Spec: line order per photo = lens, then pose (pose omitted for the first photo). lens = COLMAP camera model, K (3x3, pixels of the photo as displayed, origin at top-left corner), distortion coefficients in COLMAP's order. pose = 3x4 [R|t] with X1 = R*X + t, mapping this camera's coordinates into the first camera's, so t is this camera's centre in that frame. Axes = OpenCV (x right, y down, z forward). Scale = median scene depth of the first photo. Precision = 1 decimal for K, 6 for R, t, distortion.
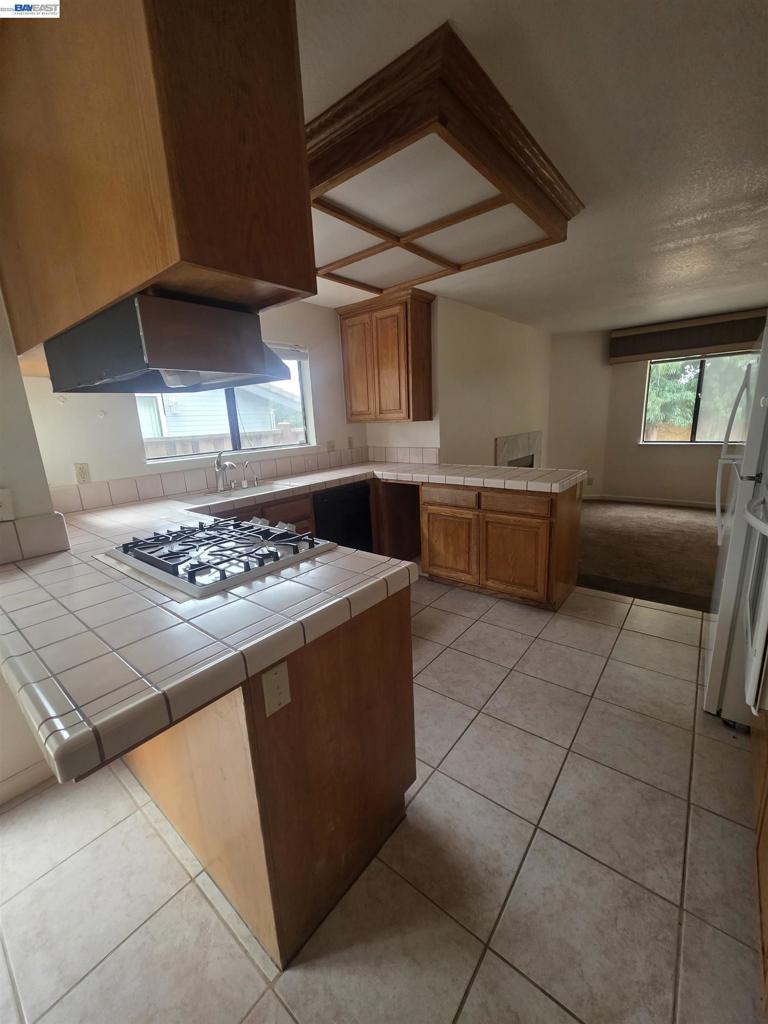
lens RADIAL K [[409.6, 0, 382.4], [0, 409.6, 511.8], [0, 0, 1]] dist [0.002871, 0.000250]
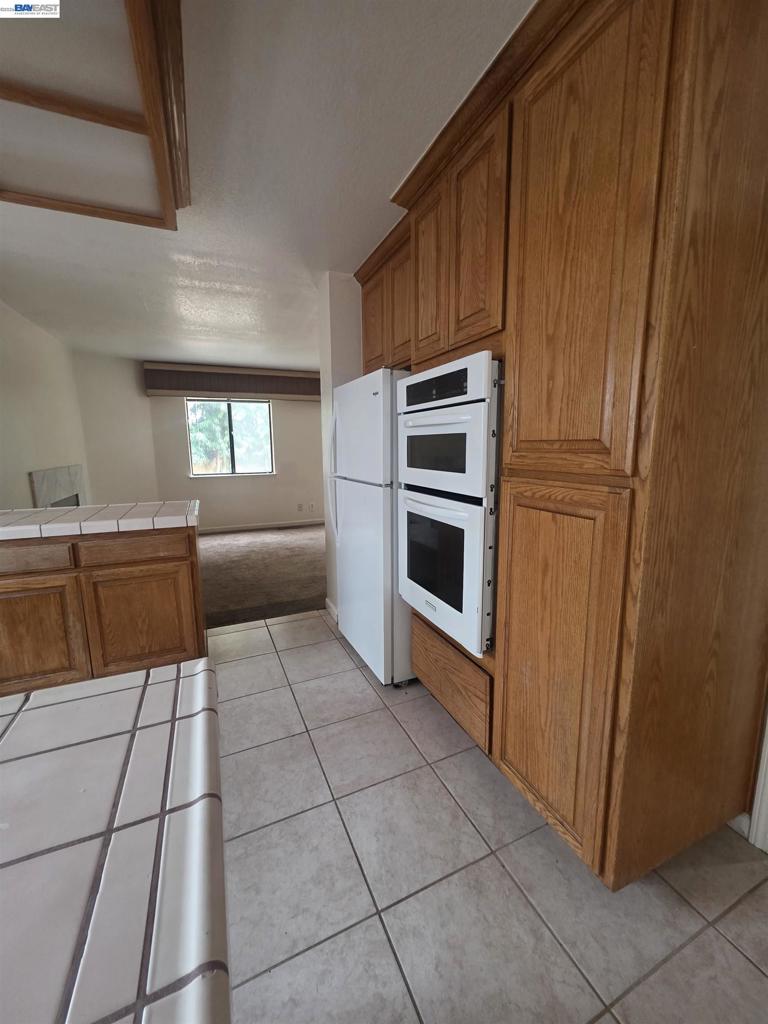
lens RADIAL K [[409.6, 0, 382.4], [0, 409.6, 511.8], [0, 0, 1]] dist [0.002871, 0.000250]
pose [[0.457851, -0.102882, 0.883056, -0.124493], [0.189172, 0.981809, 0.016305, -0.013648], [-0.868670, 0.159585, 0.468984, 0.230740]]
